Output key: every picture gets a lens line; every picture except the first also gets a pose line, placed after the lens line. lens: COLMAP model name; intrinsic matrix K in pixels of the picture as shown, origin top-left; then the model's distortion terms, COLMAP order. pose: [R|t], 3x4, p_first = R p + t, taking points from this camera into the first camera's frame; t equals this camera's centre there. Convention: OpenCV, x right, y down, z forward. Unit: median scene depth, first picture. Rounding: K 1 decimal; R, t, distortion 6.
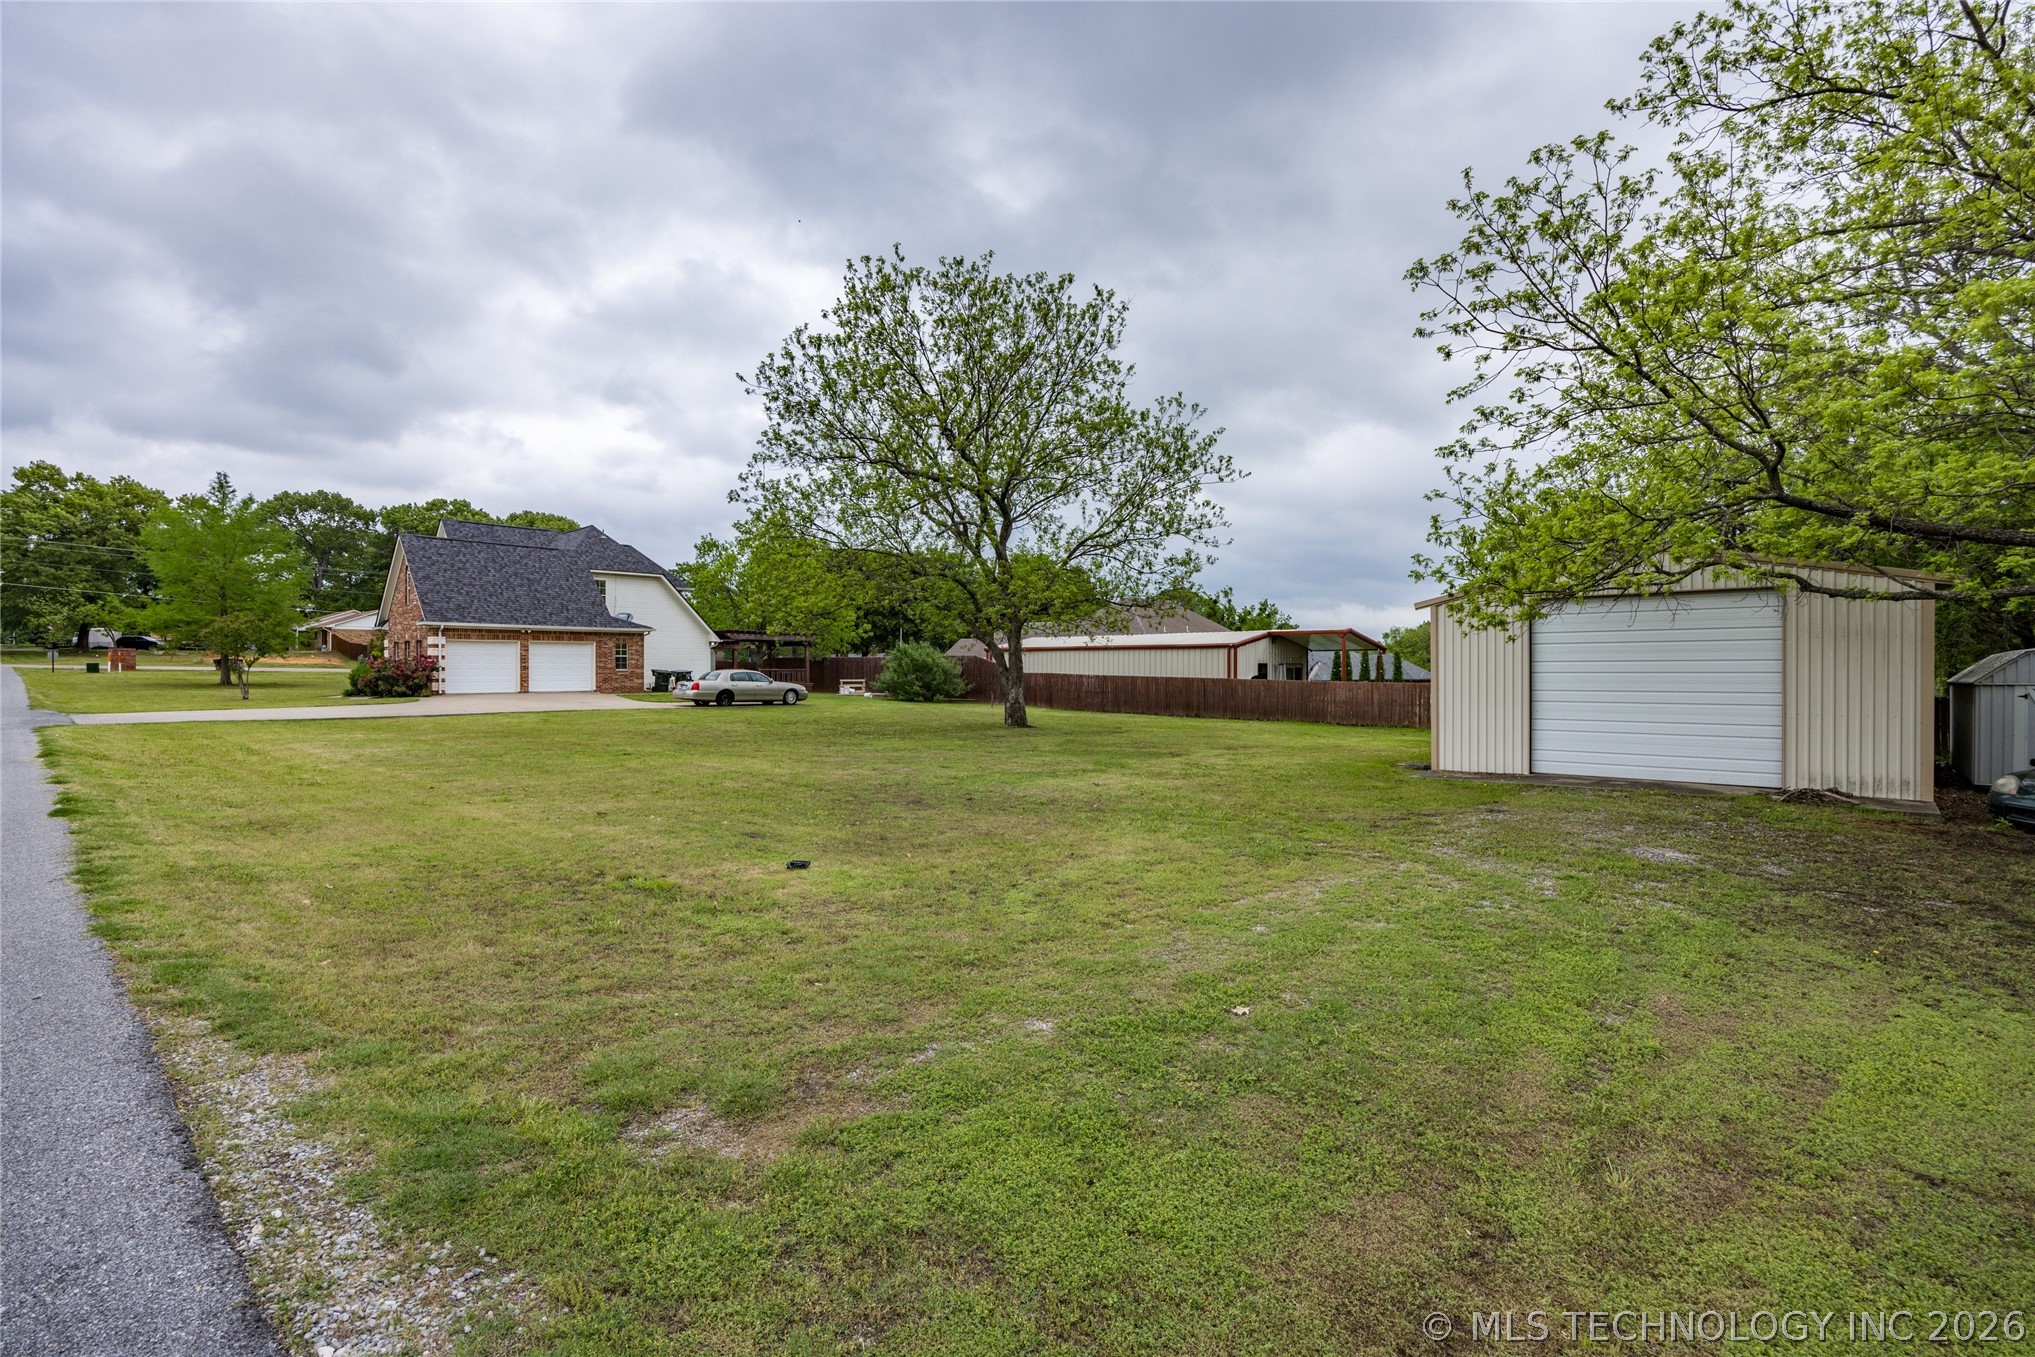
lens RADIAL K [[943.3, 0, 1006.3], [0, 943.3, 675.9], [0, 0, 1]] dist [-0.004316, -0.000015]
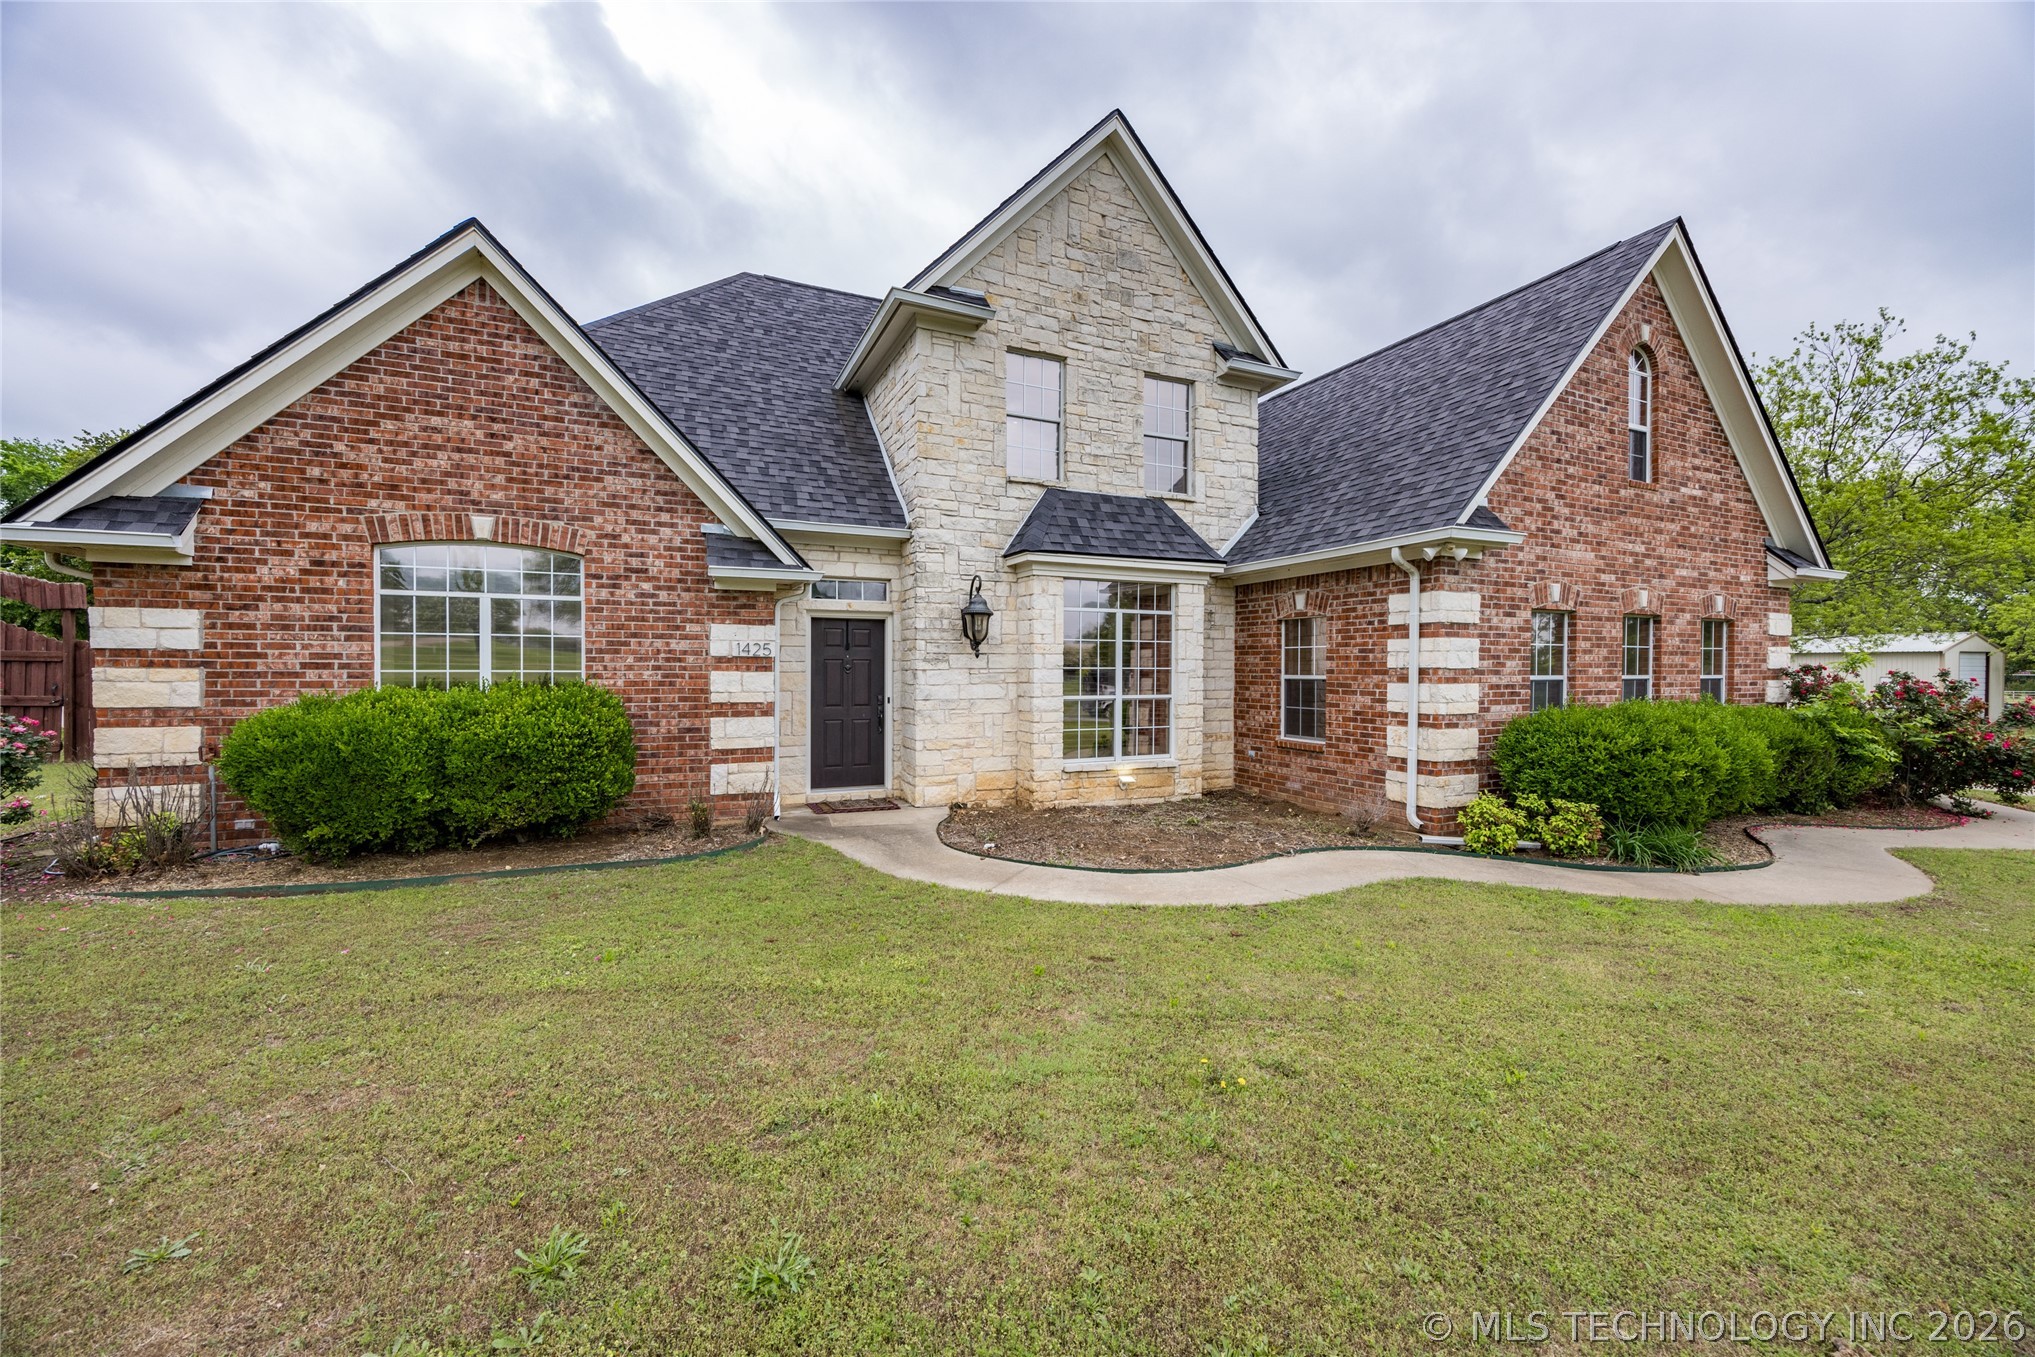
lens RADIAL K [[771.2, 0, 1010.4], [0, 771.2, 676.0], [0, 0, 1]] dist [-0.001459, 0.000126]
pose [[0.374181, -0.009024, 0.927312, -0.746484], [0.003626, 0.999959, 0.008268, -0.017026], [-0.927348, 0.000269, 0.374199, 0.882996]]
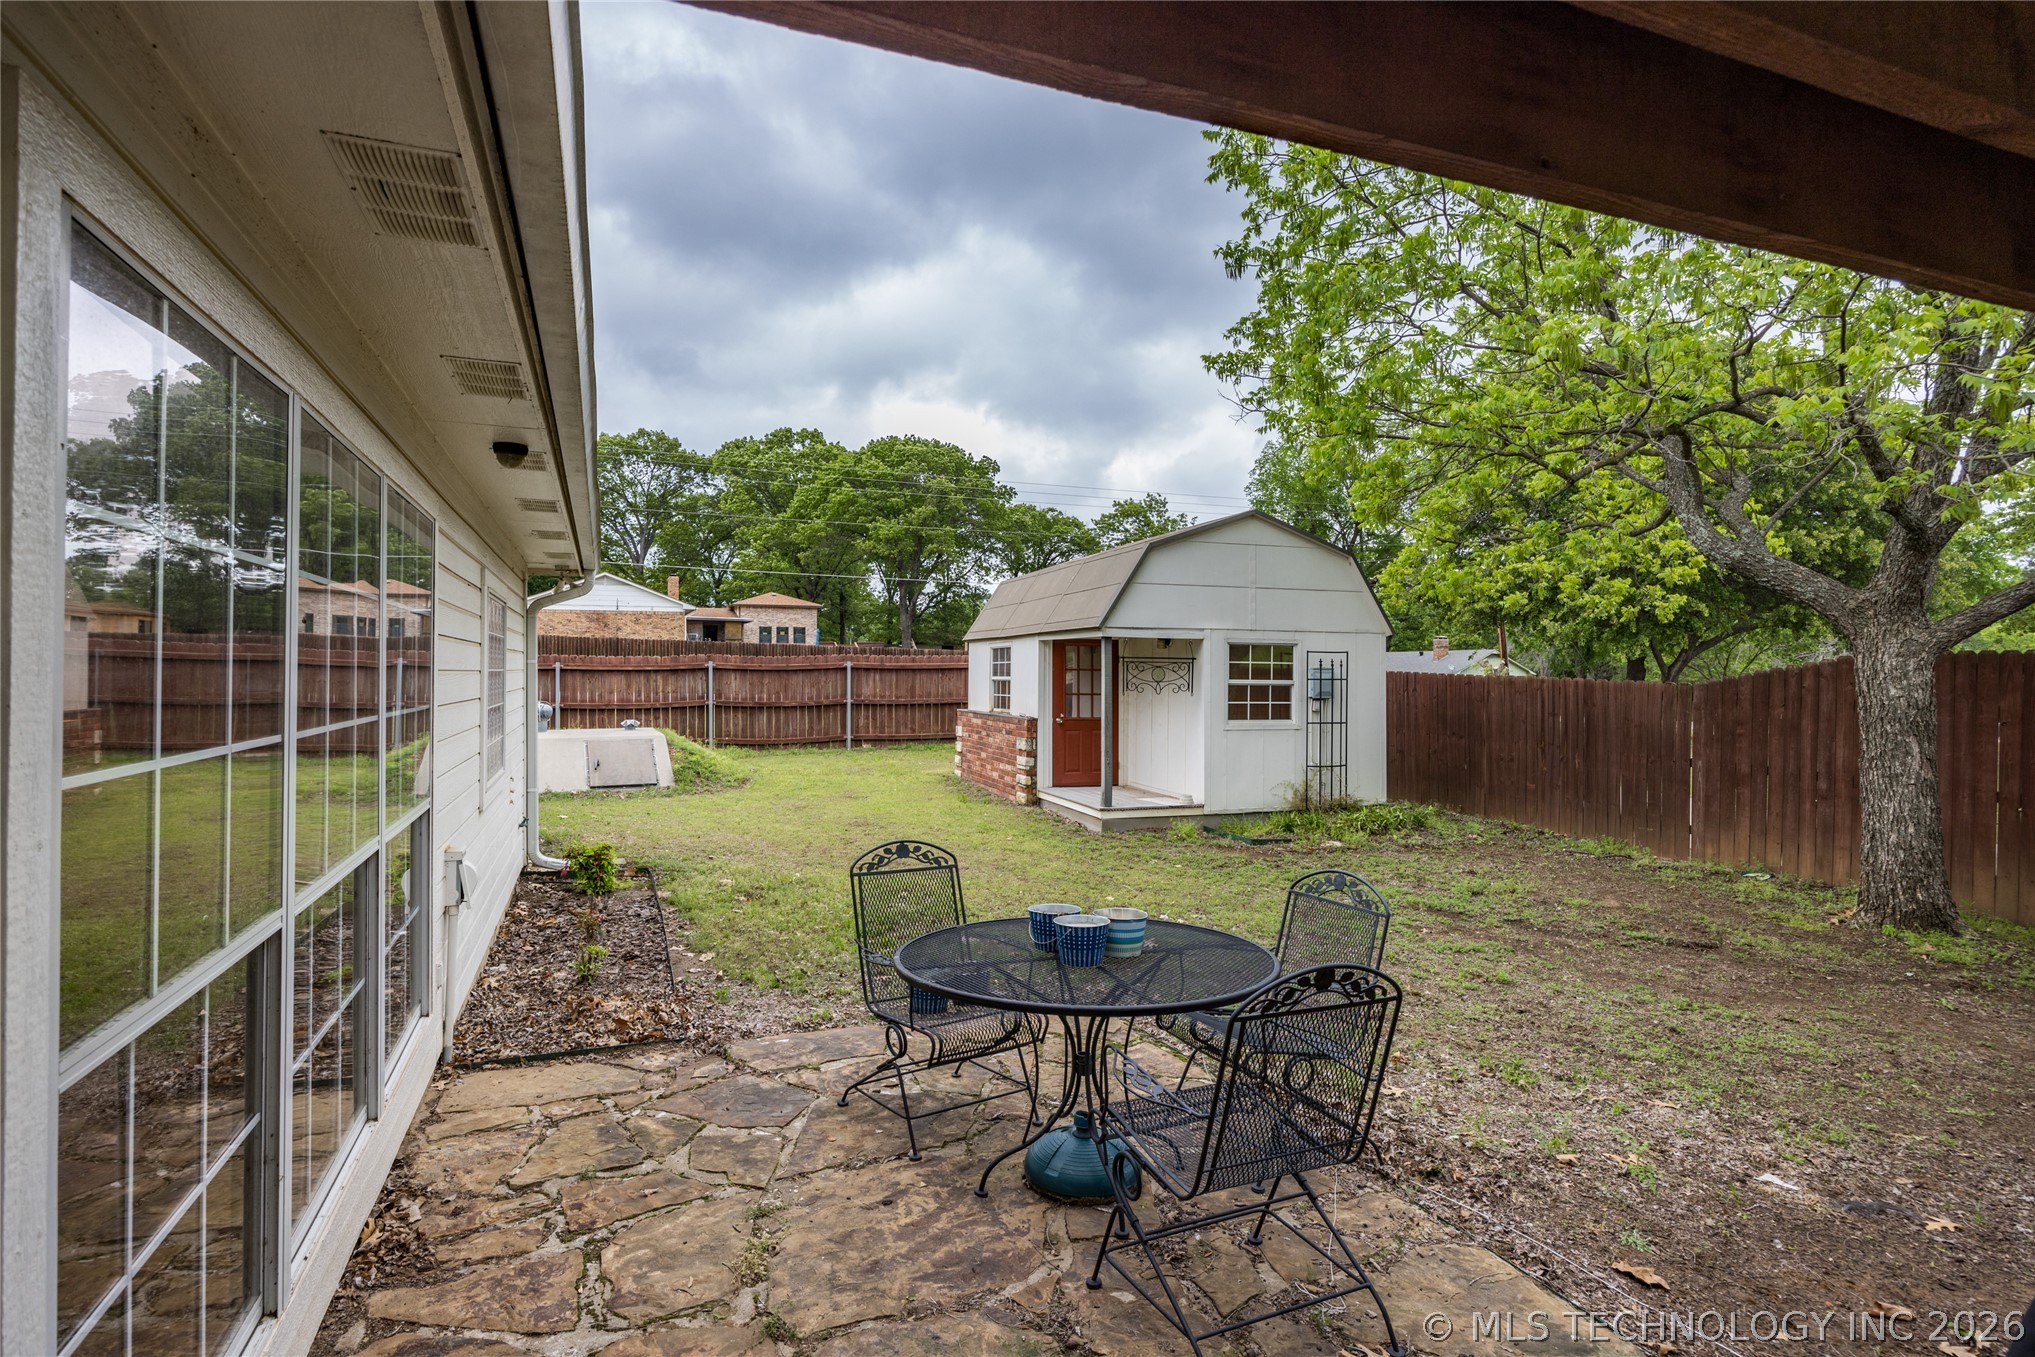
lens RADIAL K [[993.8, 0, 1010.1], [0, 993.8, 667.1], [0, 0, 1]] dist [-0.009396, -0.000013]
pose [[0.908330, -0.001438, -0.418253, -0.402809], [-0.003056, 0.999945, -0.010073, -0.020302], [0.418244, 0.010427, 0.908275, 1.103168]]
